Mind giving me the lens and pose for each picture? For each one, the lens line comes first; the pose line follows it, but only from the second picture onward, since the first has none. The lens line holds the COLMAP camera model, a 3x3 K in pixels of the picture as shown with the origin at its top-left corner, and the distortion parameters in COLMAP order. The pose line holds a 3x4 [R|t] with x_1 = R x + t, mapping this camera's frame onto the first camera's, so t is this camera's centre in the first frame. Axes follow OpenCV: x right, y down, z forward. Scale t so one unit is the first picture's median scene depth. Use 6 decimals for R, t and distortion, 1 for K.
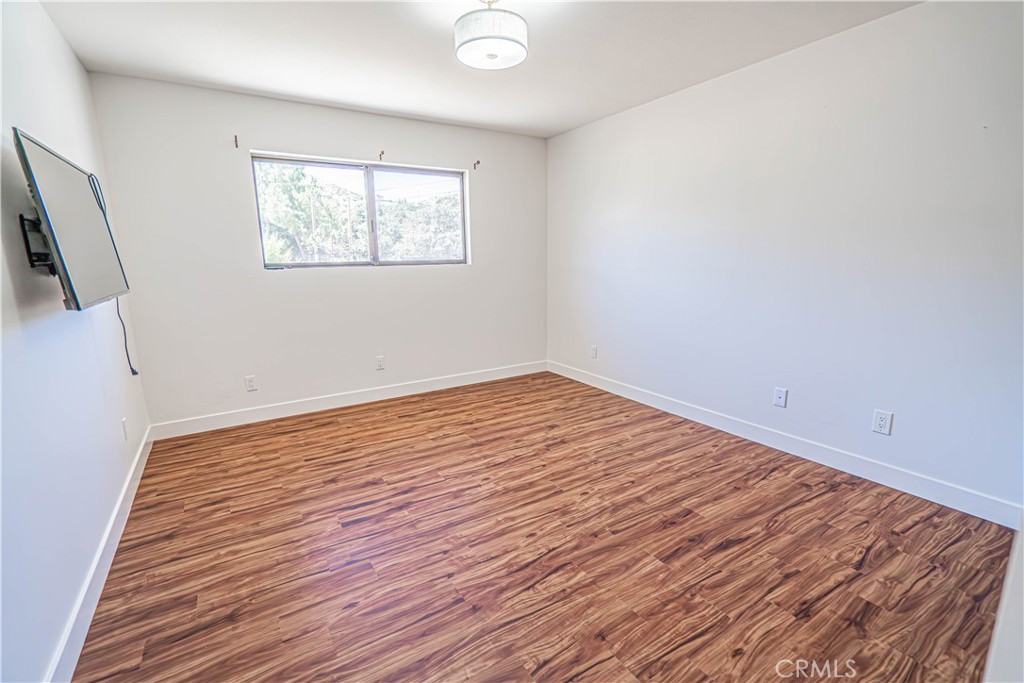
lens RADIAL K [[435.4, 0, 512.0], [0, 435.4, 341.5], [0, 0, 1]] dist [-0.000421, 0.000054]
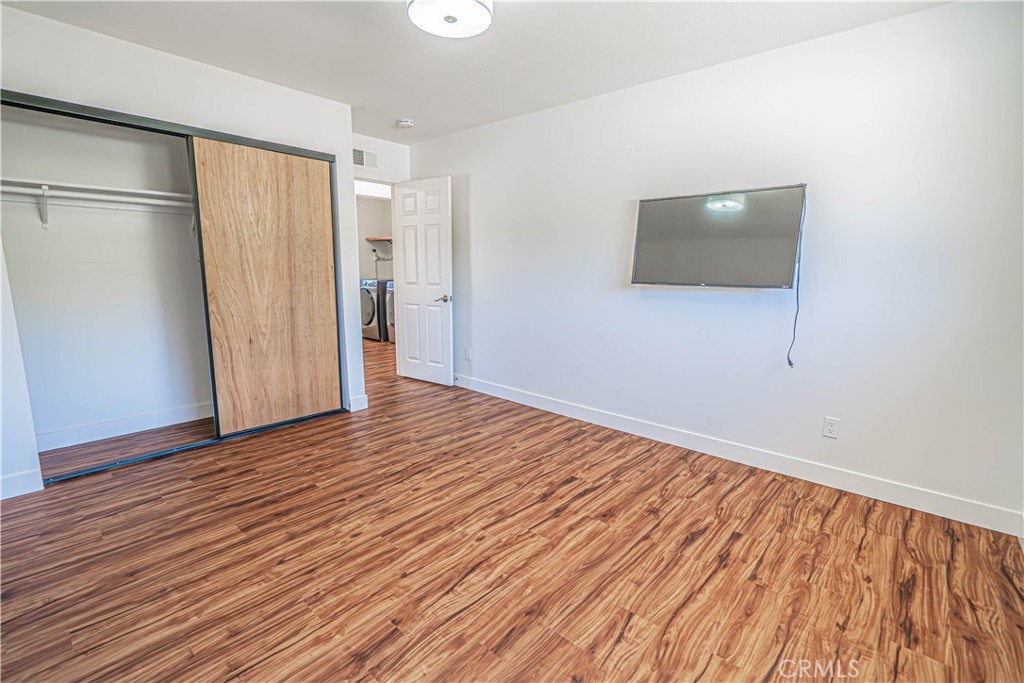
lens RADIAL K [[460.3, 0, 510.4], [0, 460.3, 345.1], [0, 0, 1]] dist [-0.001913, 0.000476]
pose [[-0.960210, 0.051334, -0.274521, 0.106633], [-0.050711, 0.934574, 0.352136, -0.330962], [0.274637, 0.352046, -0.894784, 1.782990]]
